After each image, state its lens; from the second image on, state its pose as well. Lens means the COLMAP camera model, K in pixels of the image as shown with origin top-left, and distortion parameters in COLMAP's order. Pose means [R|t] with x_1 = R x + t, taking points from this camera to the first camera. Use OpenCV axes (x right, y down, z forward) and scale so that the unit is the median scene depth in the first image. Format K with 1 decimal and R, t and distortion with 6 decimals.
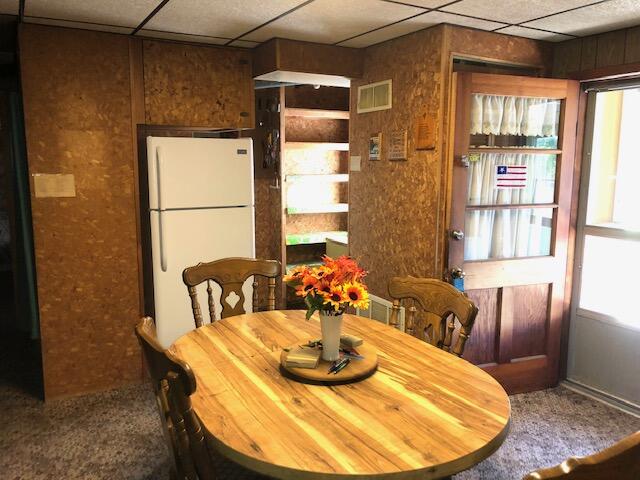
lens RADIAL K [[532.3, 0, 320.0], [0, 532.3, 240.0], [0, 0, 1]] dist [0.031479, -0.003009]
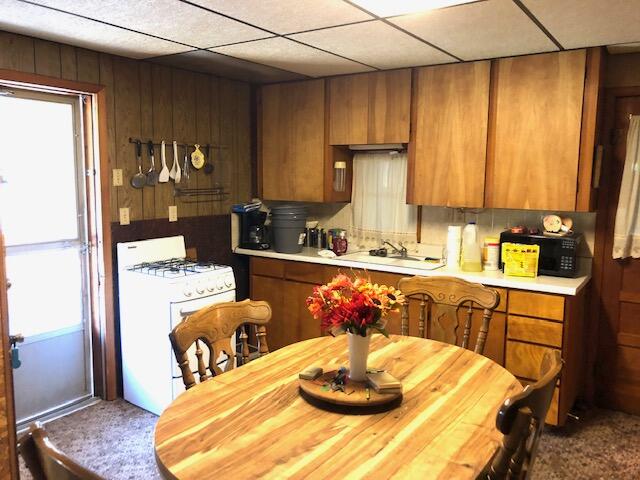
lens RADIAL K [[532.3, 0, 320.0], [0, 532.3, 240.0], [0, 0, 1]] dist [0.031479, -0.003009]
pose [[-0.445774, -0.127464, 0.886024, -0.789551], [0.119800, 0.972410, 0.200165, -0.232171], [-0.887093, 0.195374, -0.418205, 1.429606]]
